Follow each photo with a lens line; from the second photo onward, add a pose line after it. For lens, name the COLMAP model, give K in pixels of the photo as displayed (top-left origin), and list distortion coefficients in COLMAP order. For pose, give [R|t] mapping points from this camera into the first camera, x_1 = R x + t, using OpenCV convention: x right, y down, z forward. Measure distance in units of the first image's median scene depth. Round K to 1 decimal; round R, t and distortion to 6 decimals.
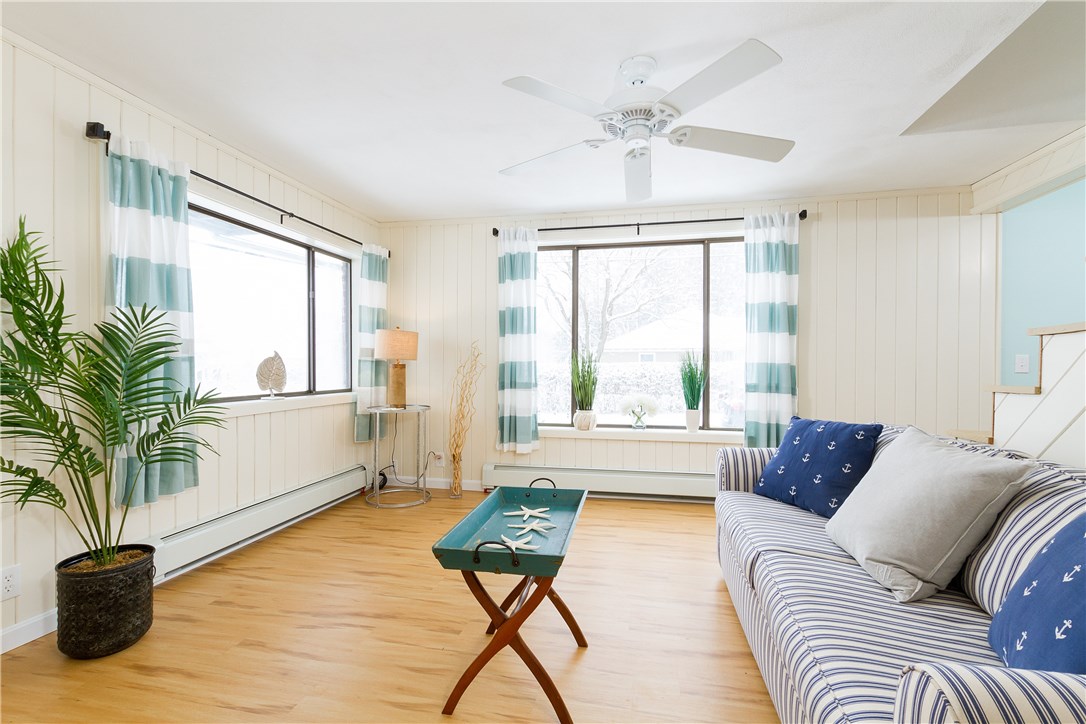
lens RADIAL K [[499.0, 0, 544.8], [0, 499.0, 369.9], [0, 0, 1]] dist [0.007910, -0.000697]
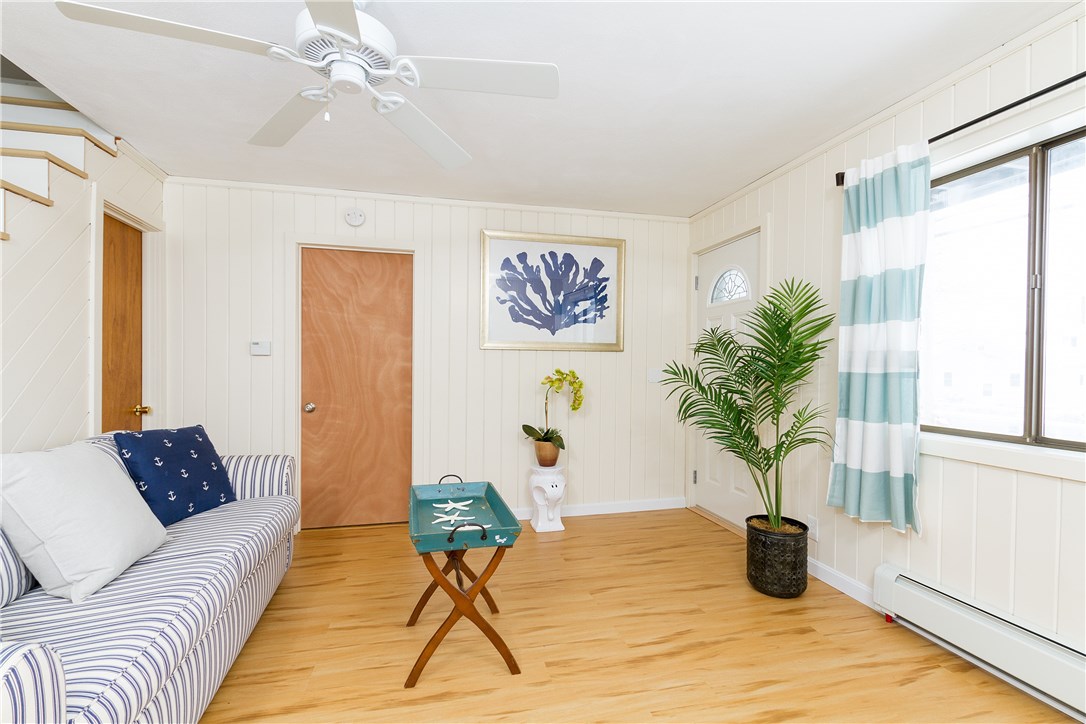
lens RADIAL K [[499.0, 0, 544.8], [0, 499.0, 369.9], [0, 0, 1]] dist [0.007910, -0.000697]
pose [[-0.903877, 0.003865, -0.427776, 0.216455], [-0.007680, 0.999651, 0.025261, -0.054649], [0.427724, 0.026118, -0.903532, 1.675377]]
